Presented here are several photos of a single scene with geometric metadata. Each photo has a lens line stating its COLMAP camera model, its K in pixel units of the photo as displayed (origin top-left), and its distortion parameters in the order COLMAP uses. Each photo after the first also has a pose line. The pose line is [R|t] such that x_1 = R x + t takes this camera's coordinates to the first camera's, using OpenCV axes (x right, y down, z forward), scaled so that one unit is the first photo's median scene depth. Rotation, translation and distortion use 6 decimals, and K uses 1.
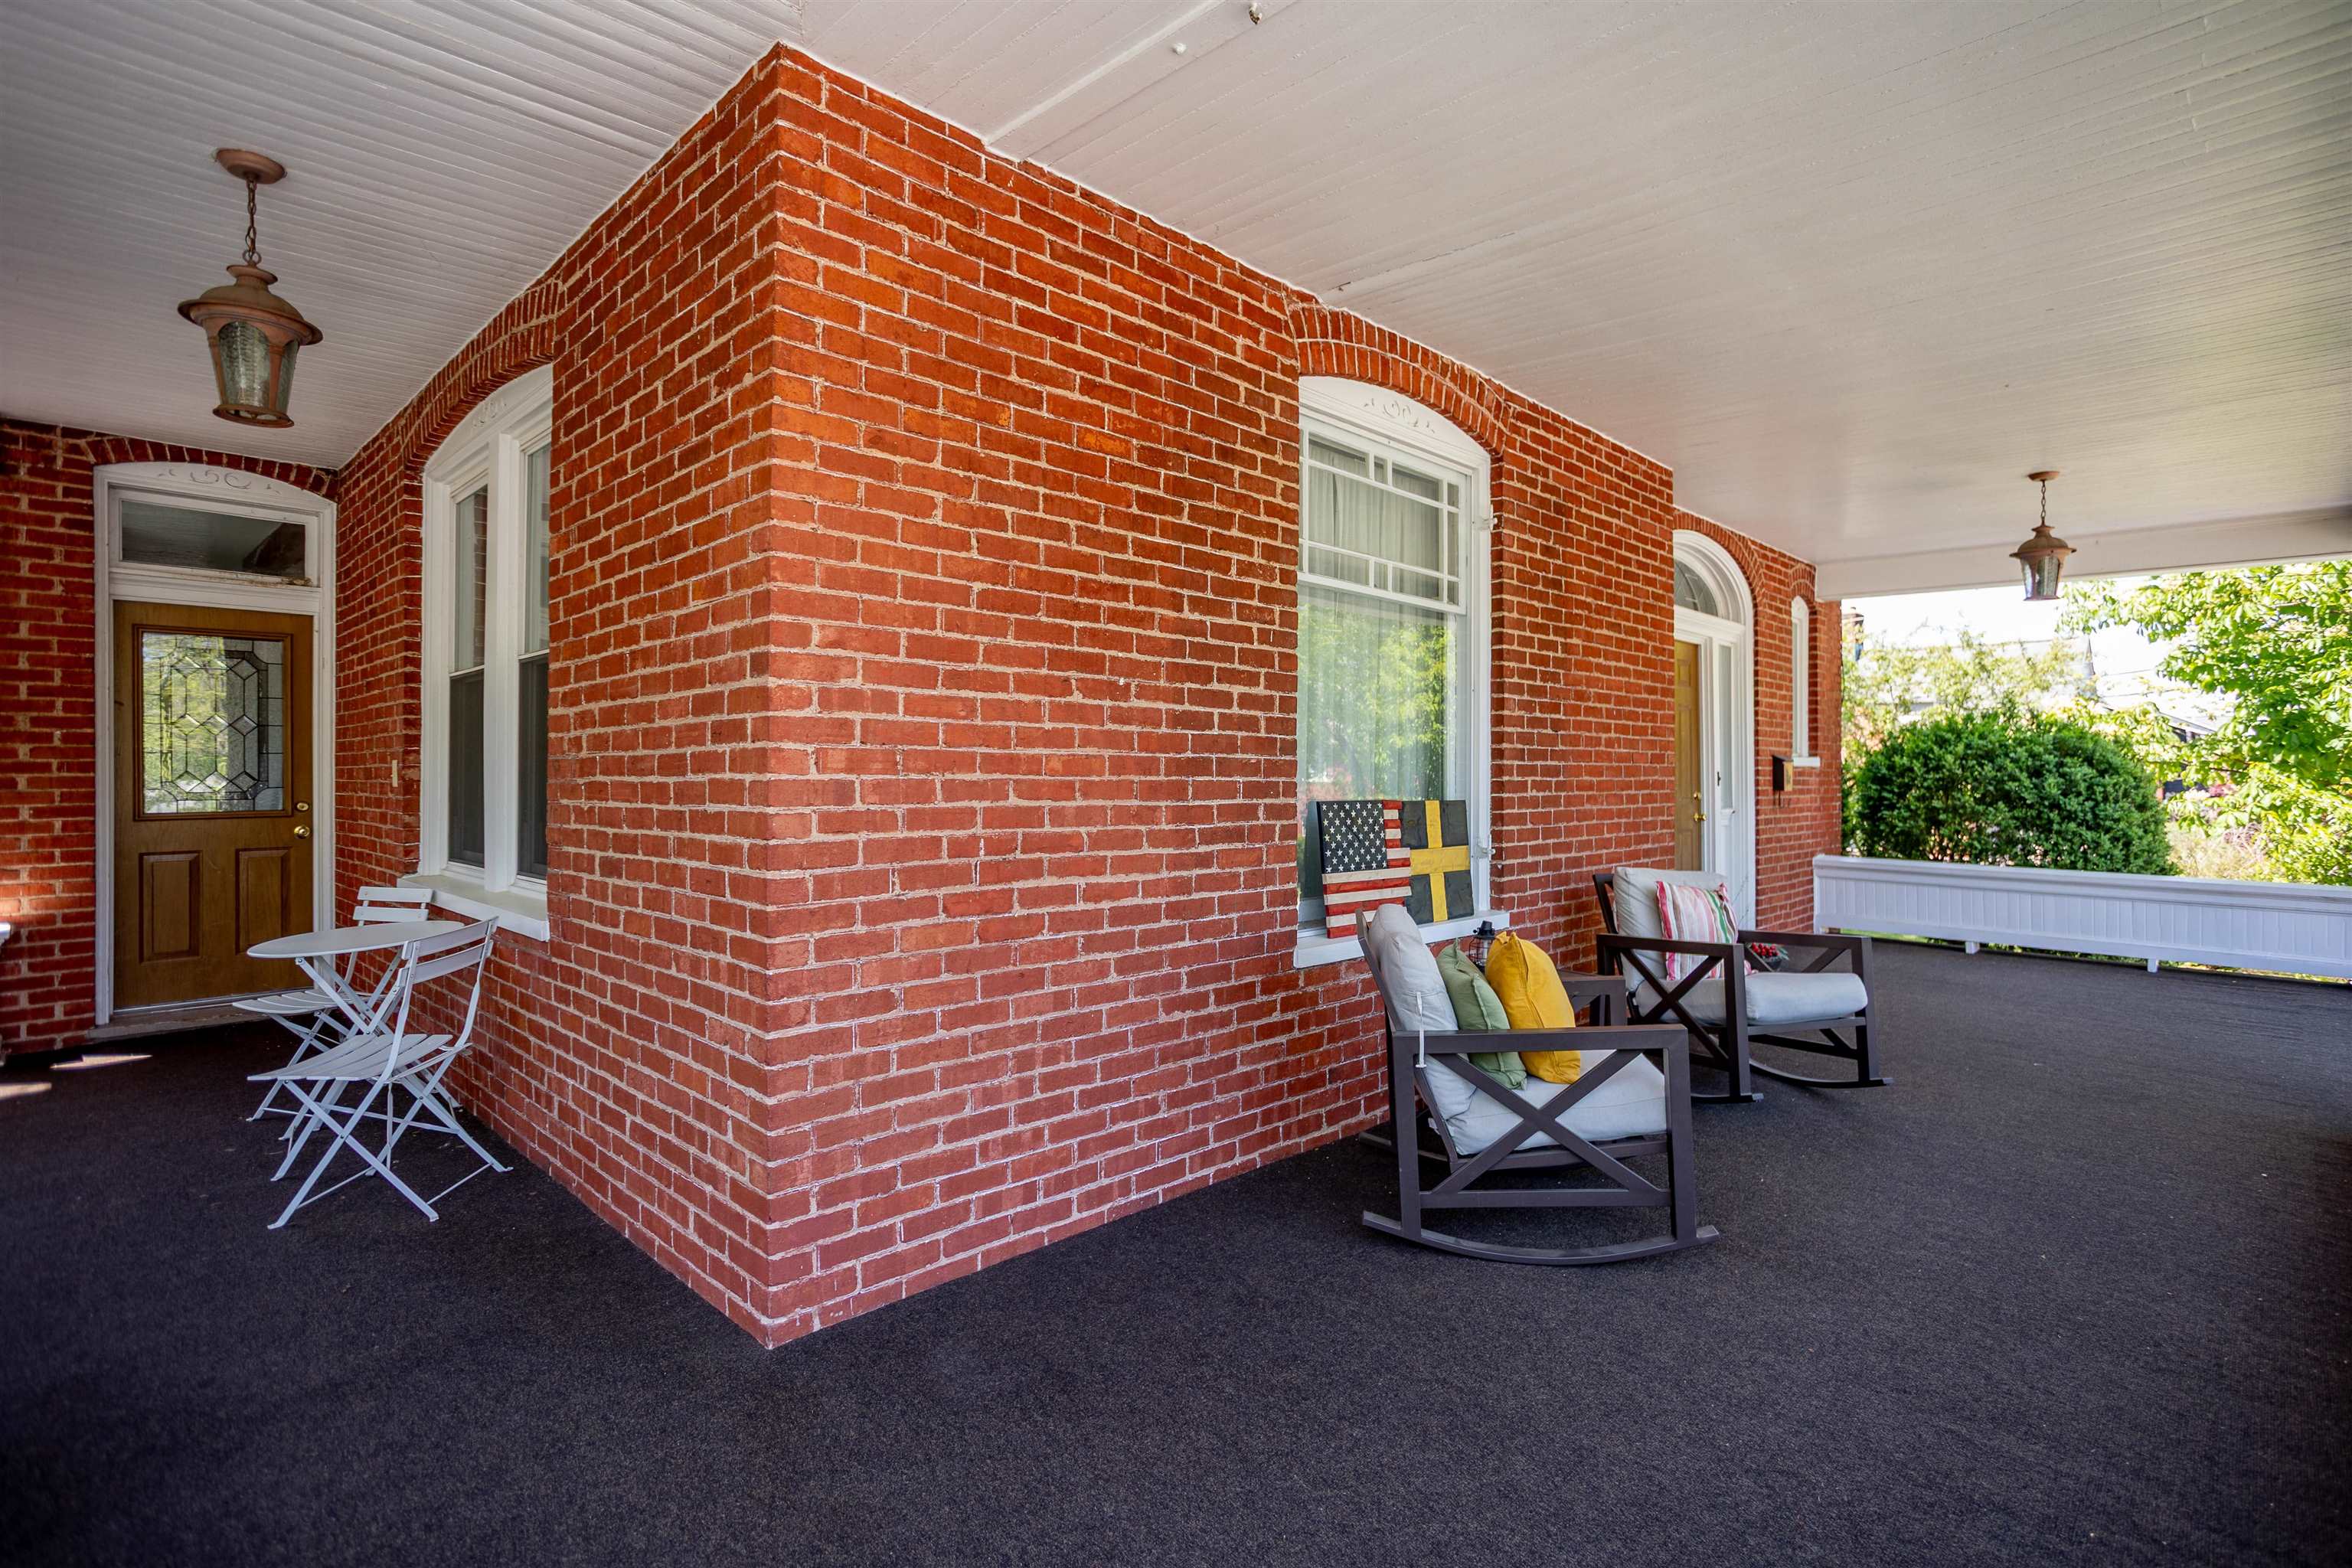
lens RADIAL K [[1146.9, 0, 1176.0], [0, 1146.9, 784.0], [0, 0, 1]] dist [-0.025497, -0.000046]
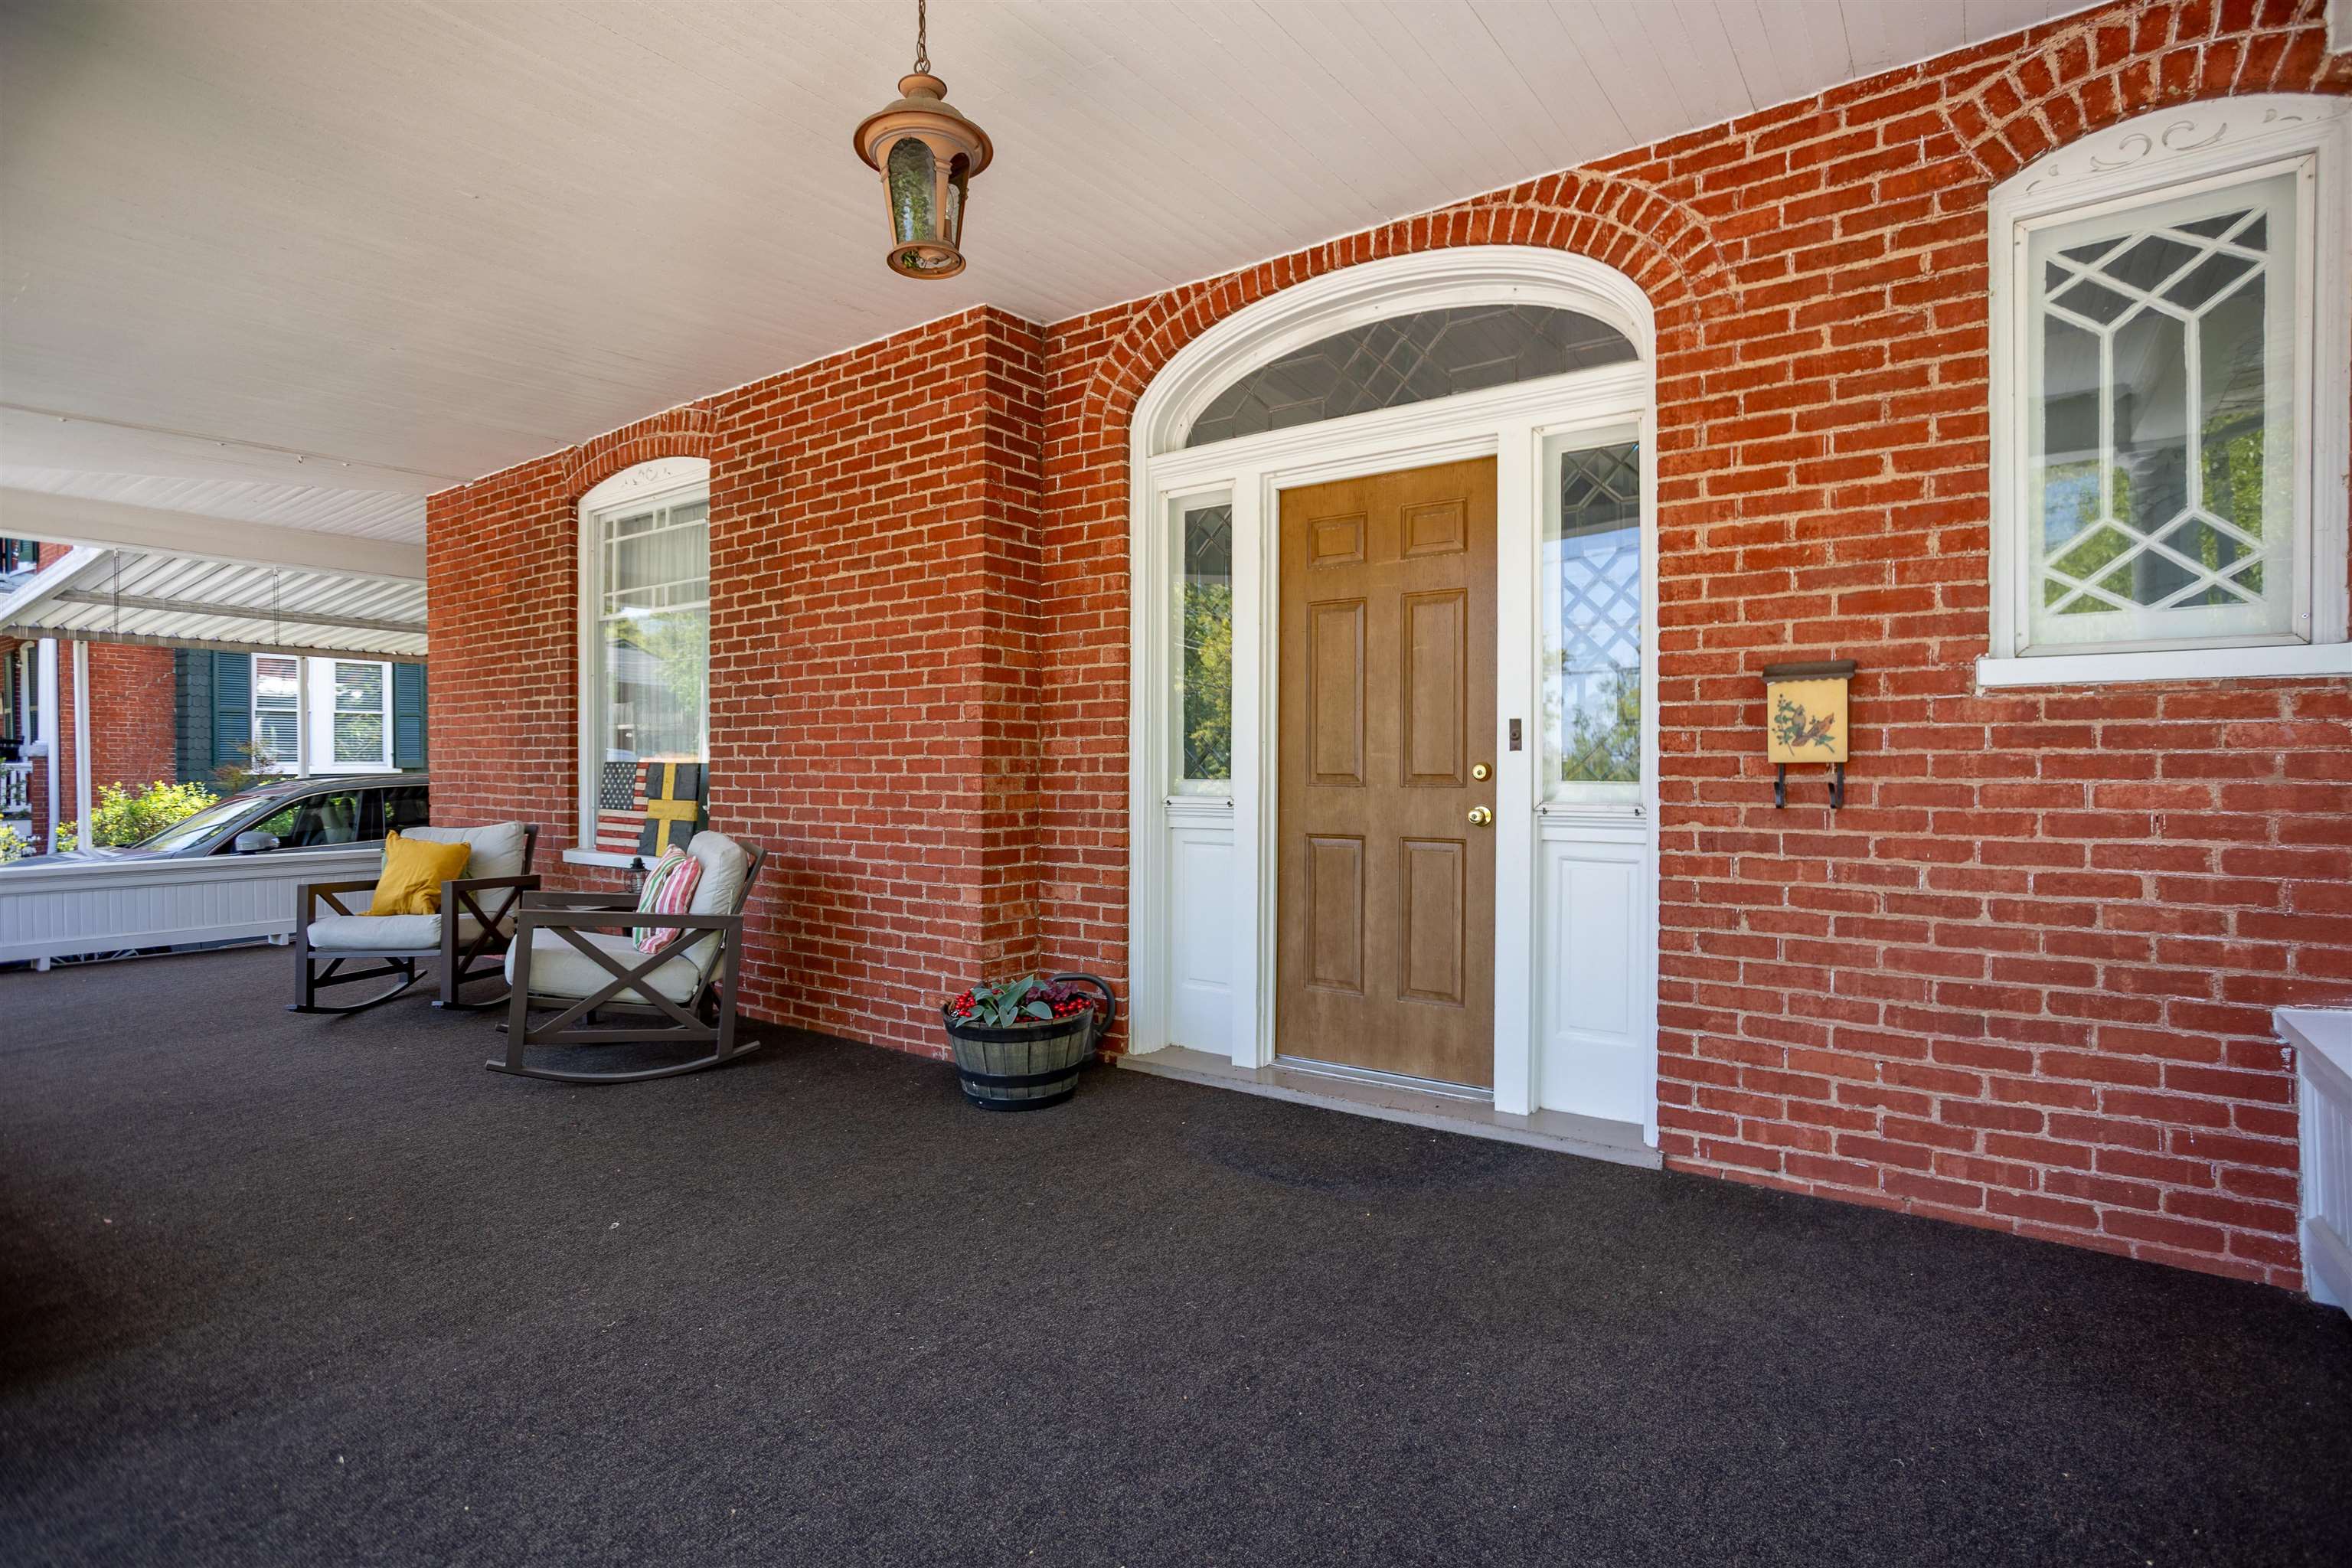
lens RADIAL K [[1146.9, 0, 1176.0], [0, 1146.9, 784.0], [0, 0, 1]] dist [-0.025497, -0.000046]
pose [[0.145379, 0.013167, -0.989288, 1.400397], [-0.006669, 0.999902, 0.012328, 0.016578], [0.989354, 0.004806, 0.145452, 1.228474]]
